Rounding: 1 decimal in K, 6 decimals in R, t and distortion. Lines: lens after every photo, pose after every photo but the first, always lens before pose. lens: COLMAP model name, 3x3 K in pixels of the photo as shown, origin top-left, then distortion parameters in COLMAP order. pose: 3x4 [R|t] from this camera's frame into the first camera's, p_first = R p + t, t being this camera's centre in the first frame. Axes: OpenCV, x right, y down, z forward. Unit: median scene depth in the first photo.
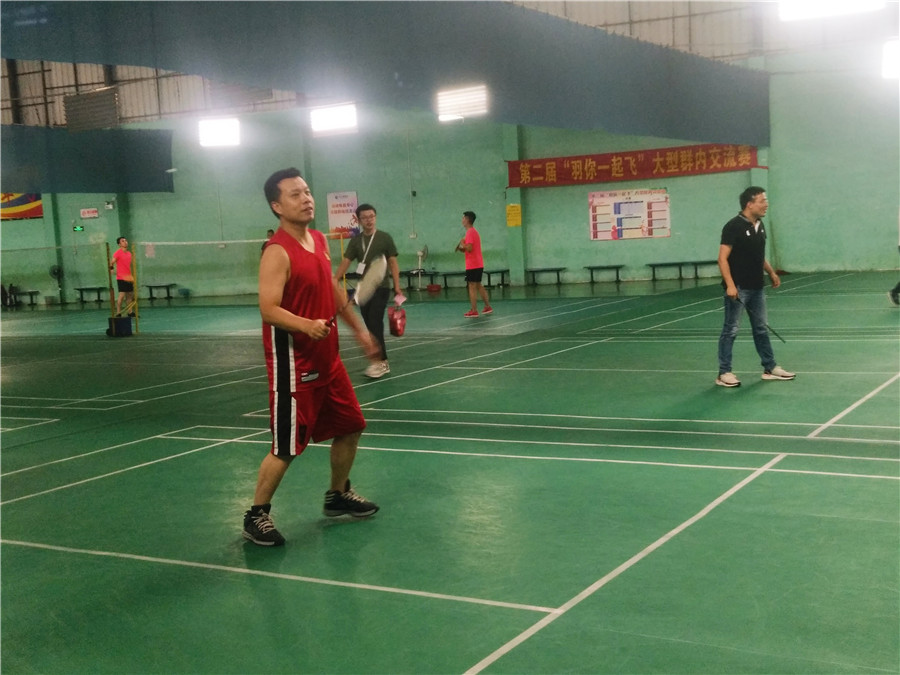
lens RADIAL K [[1172.8, 0, 451.0], [0, 1172.8, 336.4], [0, 0, 1]] dist [0.104254, 0.000000]
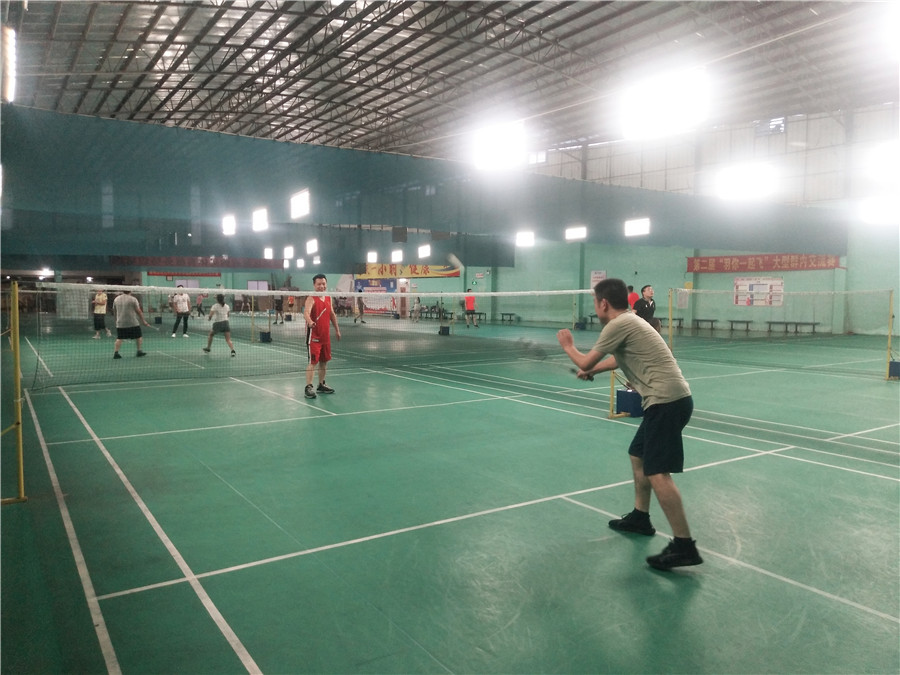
lens RADIAL K [[685.1, 0, 449.2], [0, 685.1, 338.4], [0, 0, 1]] dist [-0.003129, -0.001643]
pose [[0.893426, 0.087571, -0.440593, 0.193898], [-0.092252, 0.995677, 0.010832, -0.005913], [0.439637, 0.030968, 0.897642, -0.078787]]
